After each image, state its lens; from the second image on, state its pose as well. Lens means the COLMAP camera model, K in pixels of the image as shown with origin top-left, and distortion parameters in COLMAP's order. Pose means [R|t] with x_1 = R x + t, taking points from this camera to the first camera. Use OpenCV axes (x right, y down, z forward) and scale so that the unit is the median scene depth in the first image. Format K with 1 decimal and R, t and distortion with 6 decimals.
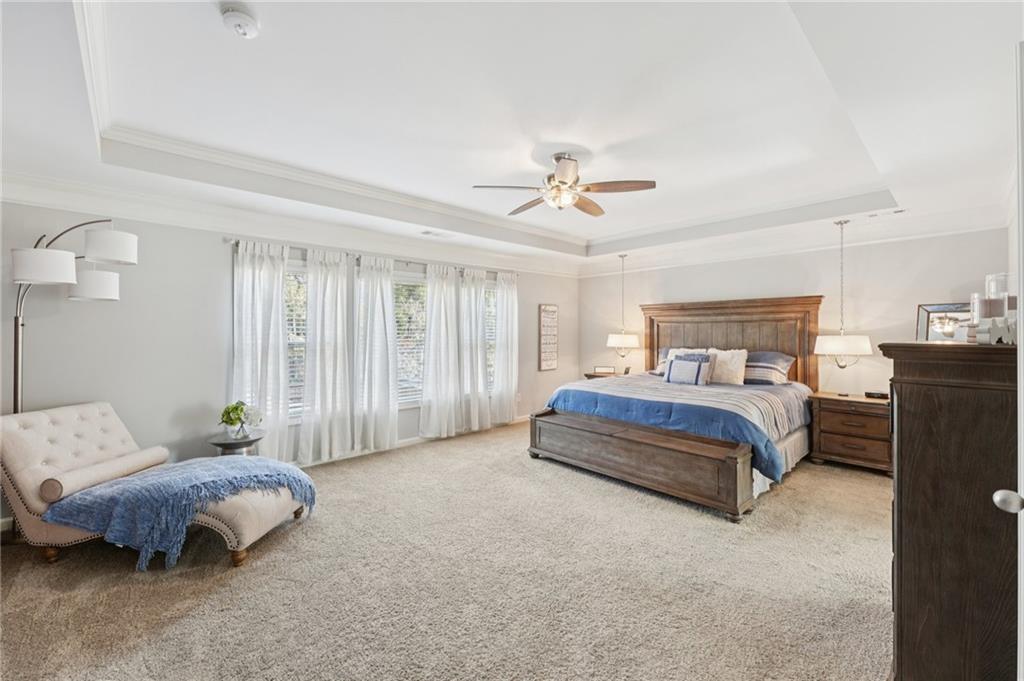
lens RADIAL K [[416.4, 0, 517.9], [0, 416.4, 334.0], [0, 0, 1]] dist [0.000481, -0.001243]
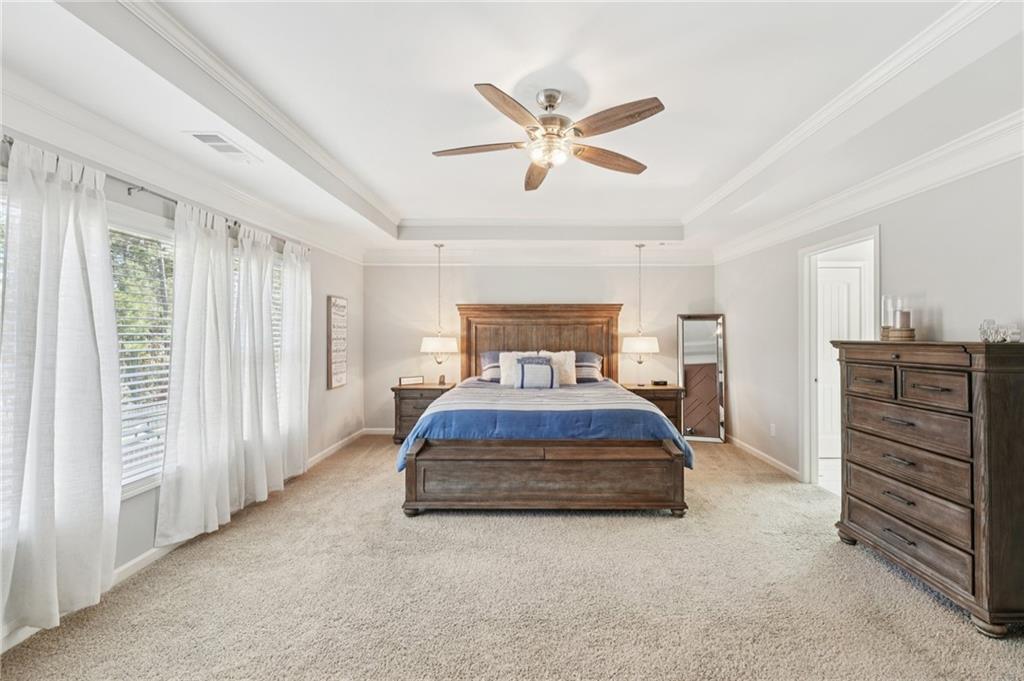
lens RADIAL K [[416.4, 0, 515.7], [0, 416.4, 337.0], [0, 0, 1]] dist [0.000481, -0.001243]
pose [[0.680763, -0.005654, 0.732482, -0.342217], [0.005530, 0.999981, 0.002580, -0.001638], [-0.732483, 0.002295, 0.680782, 0.389574]]
